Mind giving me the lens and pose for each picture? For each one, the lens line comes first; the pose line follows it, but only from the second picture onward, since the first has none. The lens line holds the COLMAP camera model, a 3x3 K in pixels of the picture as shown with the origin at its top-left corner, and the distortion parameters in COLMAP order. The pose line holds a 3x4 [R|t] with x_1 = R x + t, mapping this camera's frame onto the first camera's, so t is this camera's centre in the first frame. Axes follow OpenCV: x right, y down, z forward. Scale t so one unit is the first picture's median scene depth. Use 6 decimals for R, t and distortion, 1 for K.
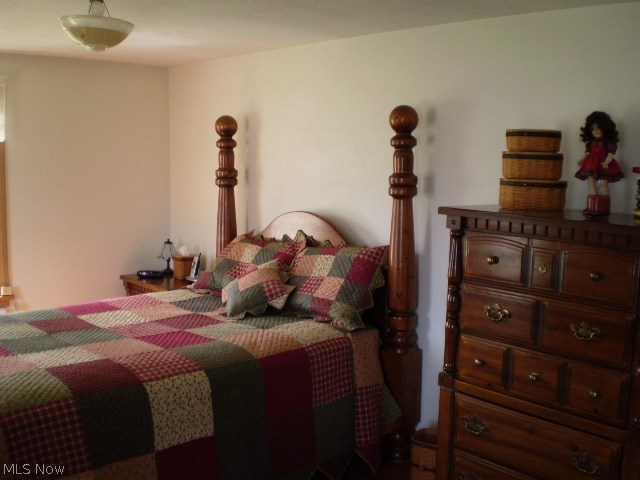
lens RADIAL K [[735.0, 0, 320.0], [0, 735.0, 240.0], [0, 0, 1]] dist [-0.068366, -0.152808]
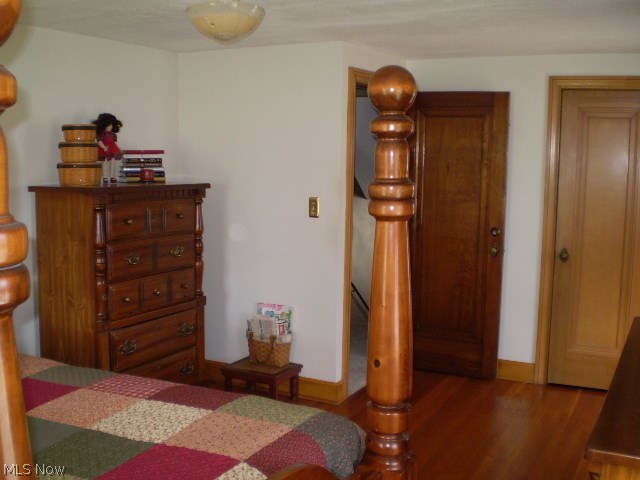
lens RADIAL K [[735.0, 0, 320.0], [0, 735.0, 240.0], [0, 0, 1]] dist [-0.068366, -0.152808]
pose [[-0.366402, -0.138750, 0.920053, -0.510879], [0.076723, 0.980946, 0.178487, -0.069060], [-0.927288, 0.135987, -0.348776, 0.506026]]
